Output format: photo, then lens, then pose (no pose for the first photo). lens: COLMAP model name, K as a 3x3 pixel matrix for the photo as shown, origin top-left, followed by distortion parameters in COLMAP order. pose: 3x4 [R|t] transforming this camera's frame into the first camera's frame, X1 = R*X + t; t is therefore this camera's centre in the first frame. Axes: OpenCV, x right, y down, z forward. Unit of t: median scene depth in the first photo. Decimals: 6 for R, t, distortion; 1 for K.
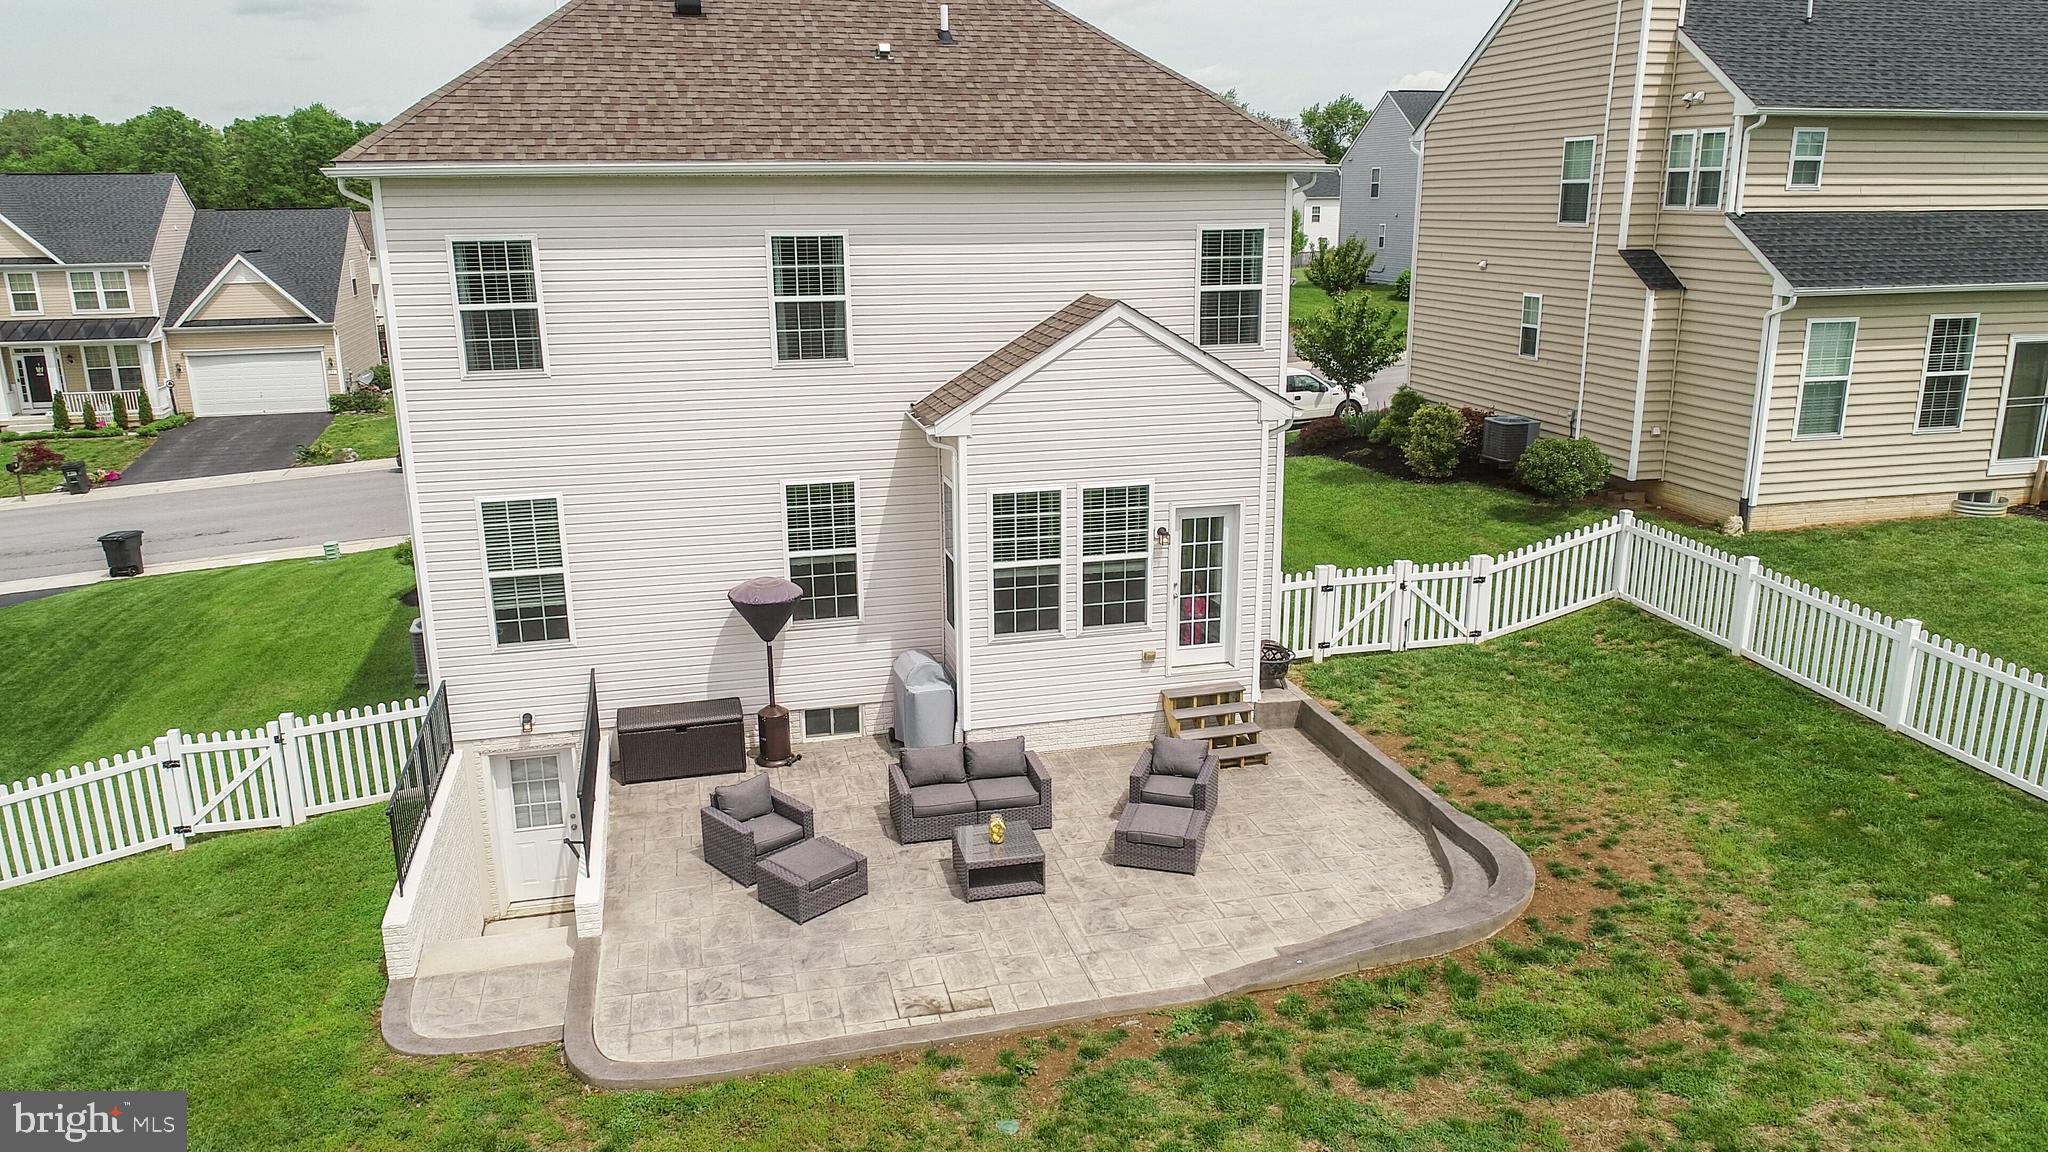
lens RADIAL K [[1377.5, 0, 1086.3], [0, 1377.5, 577.2], [0, 0, 1]] dist [0.003962, -0.002551]
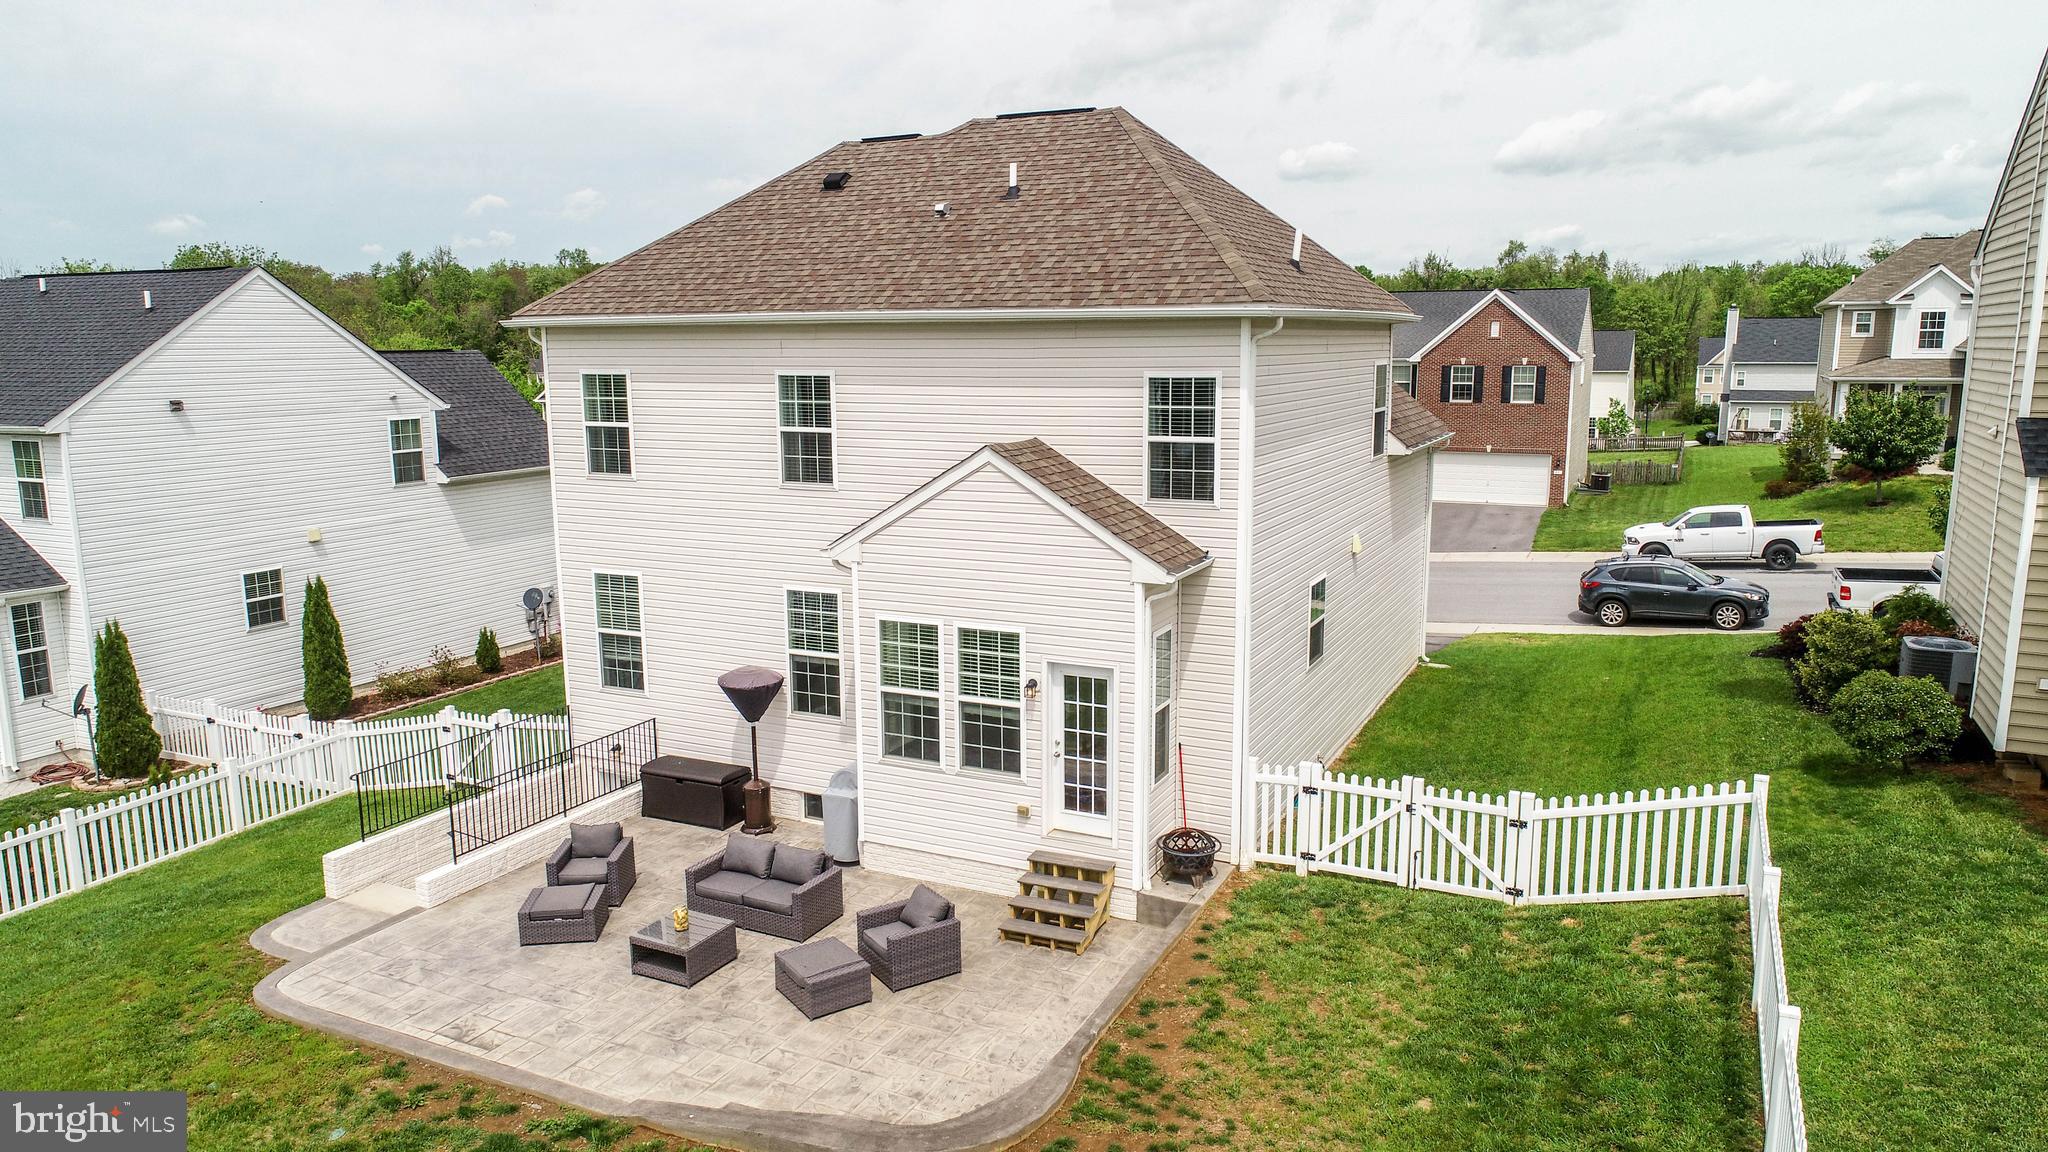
lens RADIAL K [[1377.5, 0, 1090.4], [0, 1377.5, 586.0], [0, 0, 1]] dist [0.003962, -0.002551]
pose [[0.765374, 0.116657, -0.632924, 0.688141], [-0.170507, 0.985049, -0.024630, -0.083592], [0.620588, 0.126769, 0.773822, 0.271289]]
